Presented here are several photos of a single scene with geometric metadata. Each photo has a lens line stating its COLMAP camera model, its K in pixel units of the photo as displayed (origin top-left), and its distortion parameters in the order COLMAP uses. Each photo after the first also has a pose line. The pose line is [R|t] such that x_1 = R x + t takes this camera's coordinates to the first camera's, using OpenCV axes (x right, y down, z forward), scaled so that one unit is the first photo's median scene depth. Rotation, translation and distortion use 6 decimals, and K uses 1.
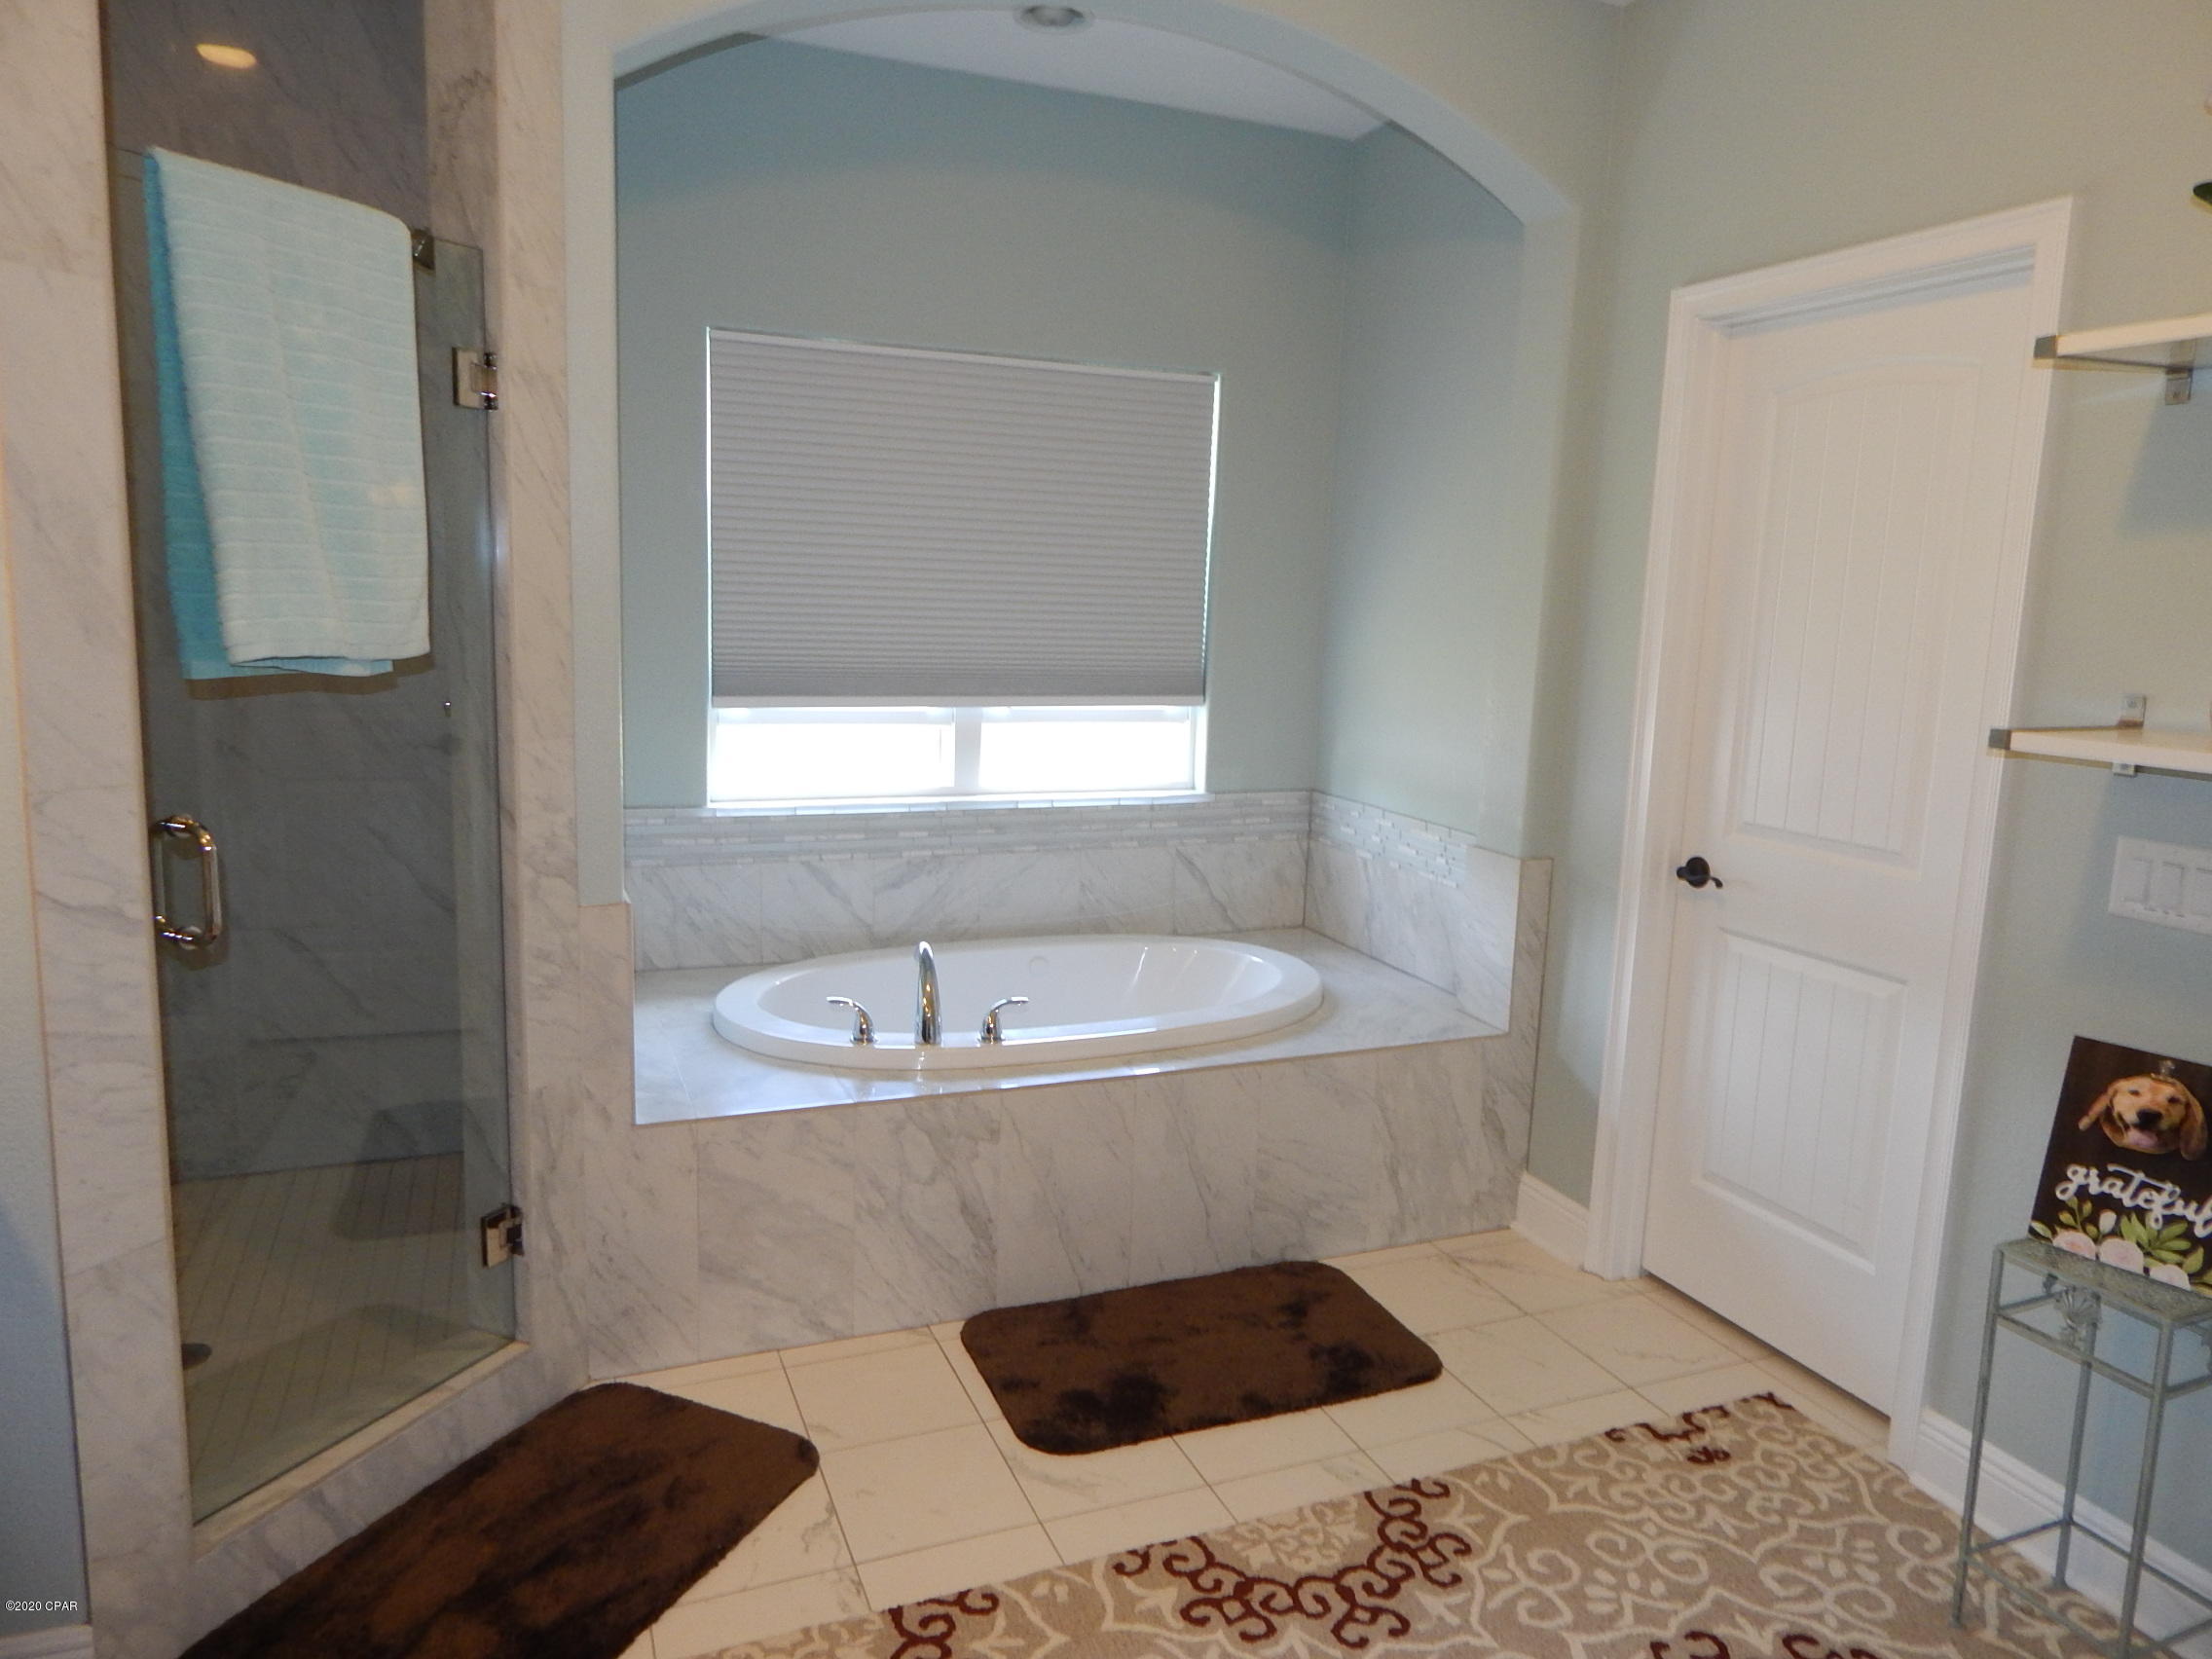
lens RADIAL K [[1452.2, 0, 1102.9], [0, 1452.2, 829.2], [0, 0, 1]] dist [-0.002650, -0.000820]
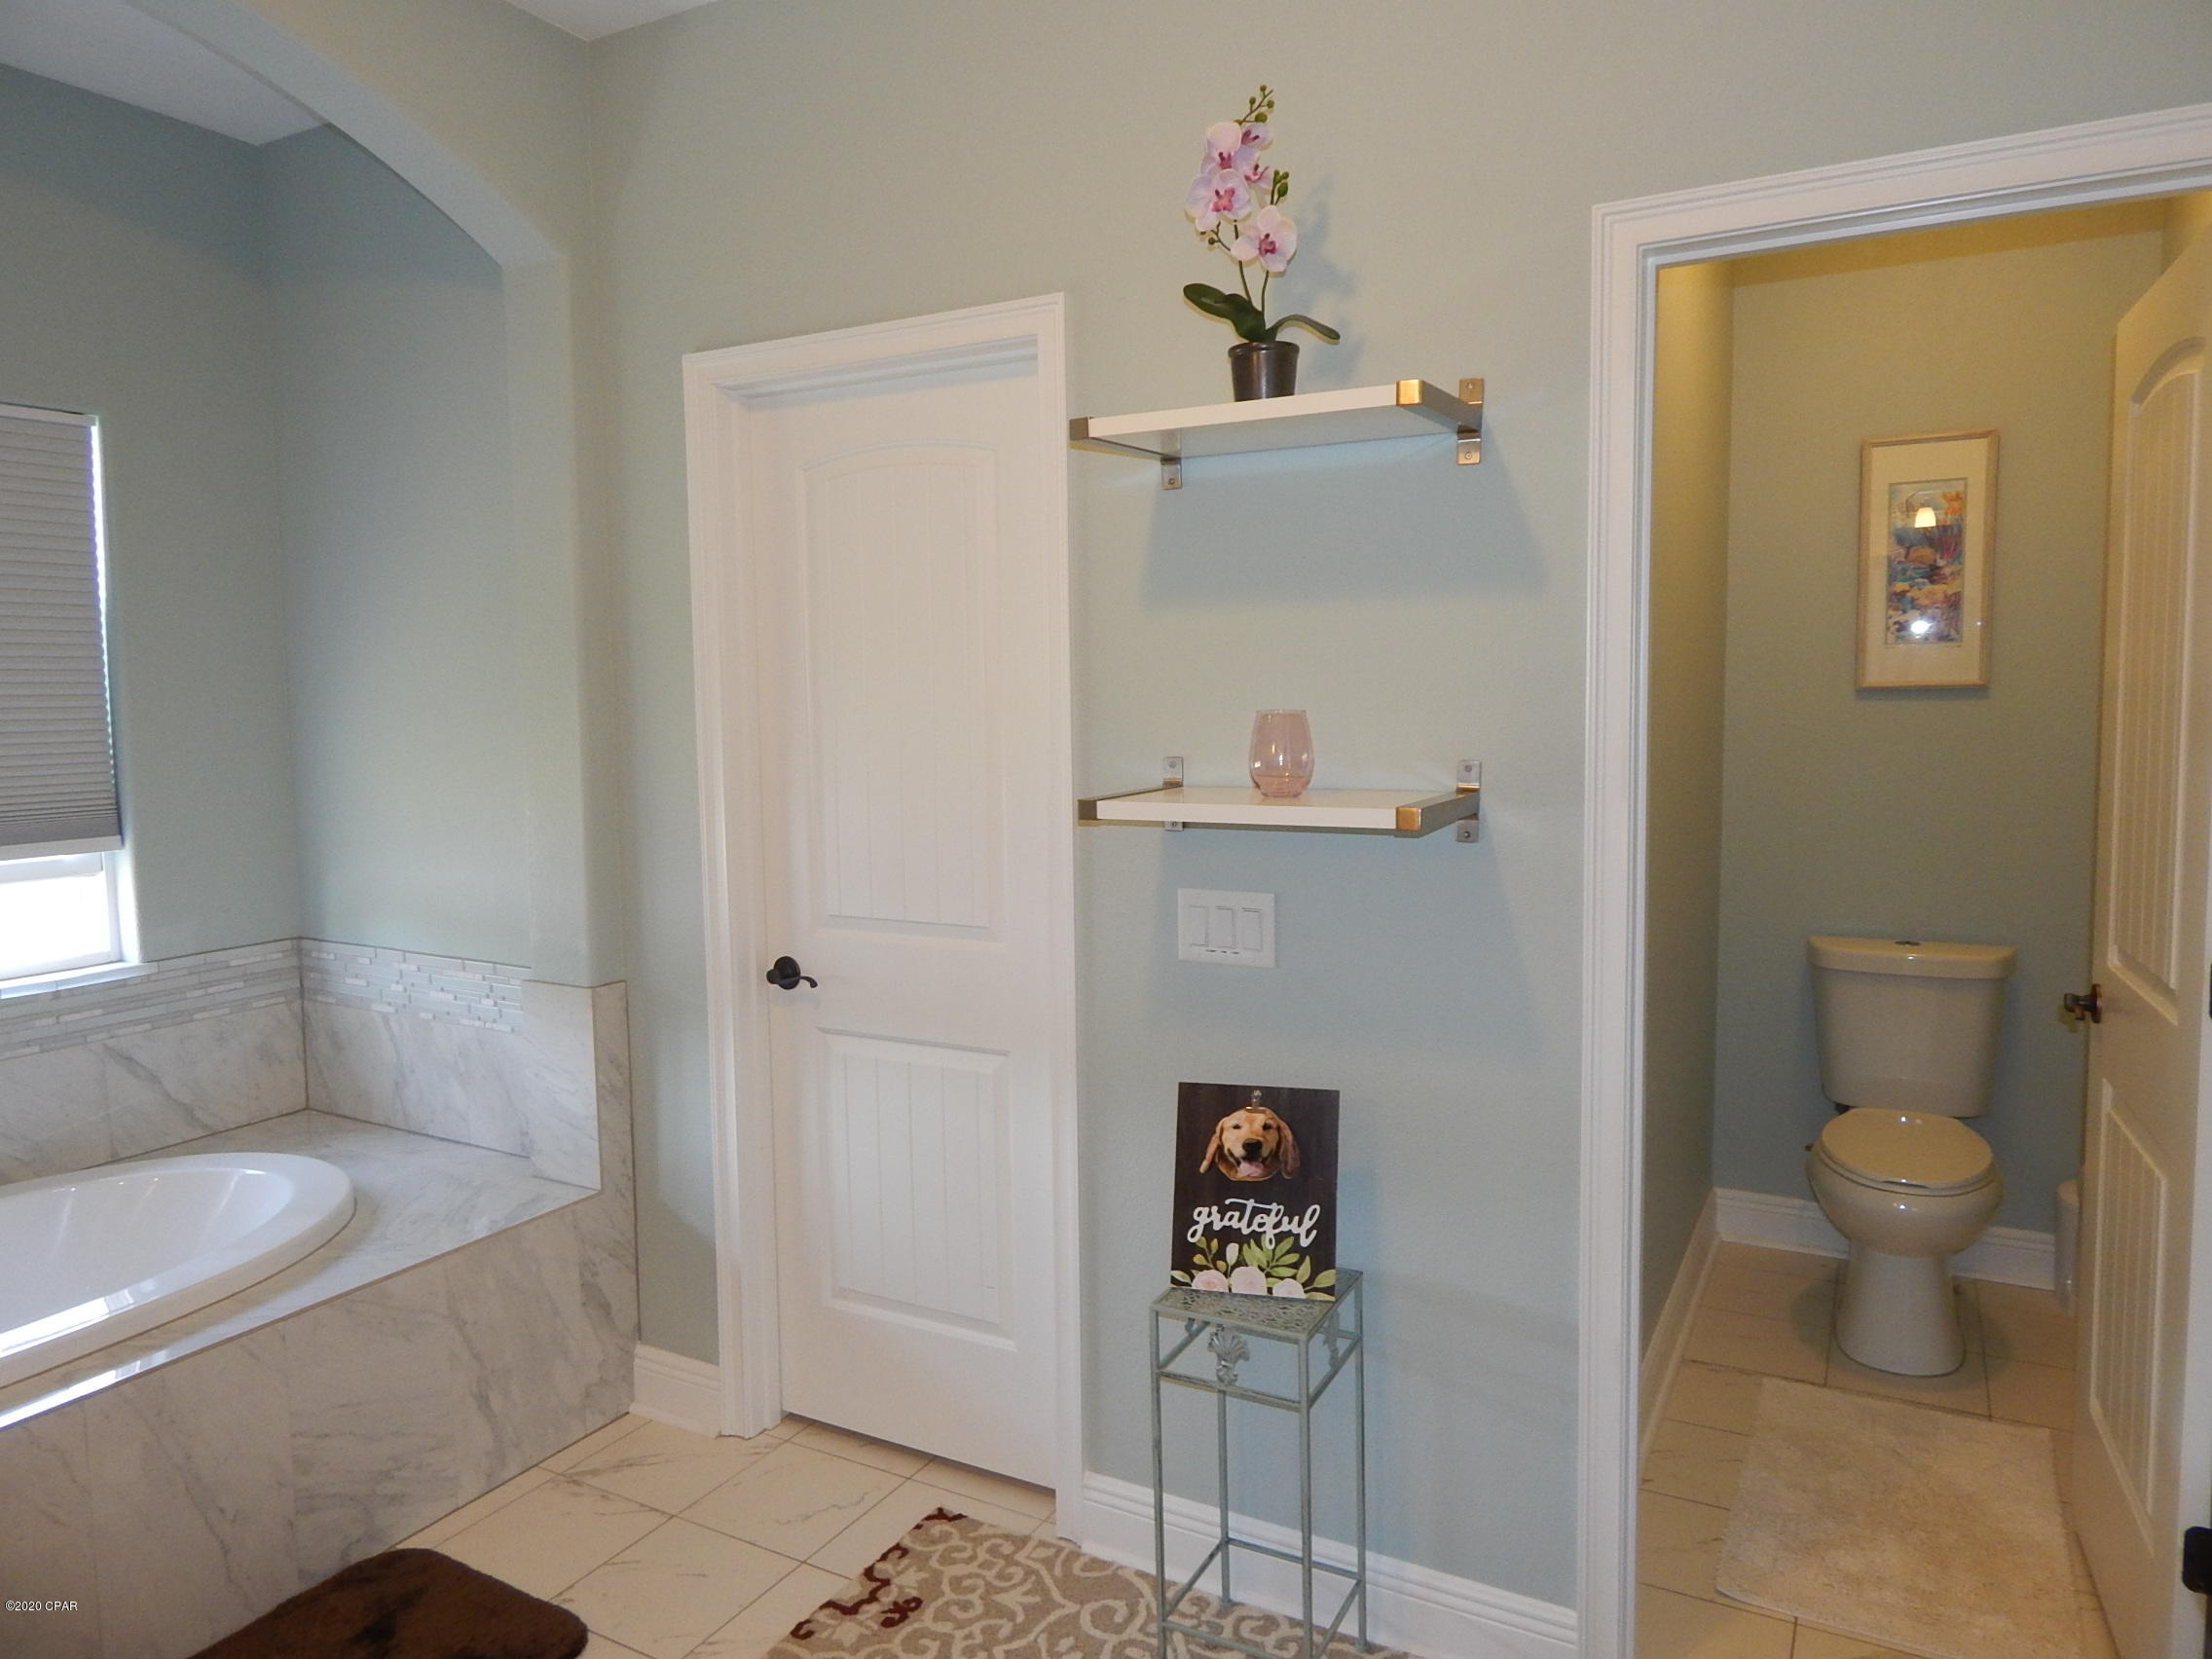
lens RADIAL K [[1452.2, 0, 1122.4], [0, 1452.2, 828.9], [0, 0, 1]] dist [-0.002650, -0.000820]
pose [[0.774087, -0.096153, 0.625735, 0.001234], [0.134985, 0.990738, -0.014747, -0.020303], [-0.618521, 0.095881, 0.779897, 0.135328]]
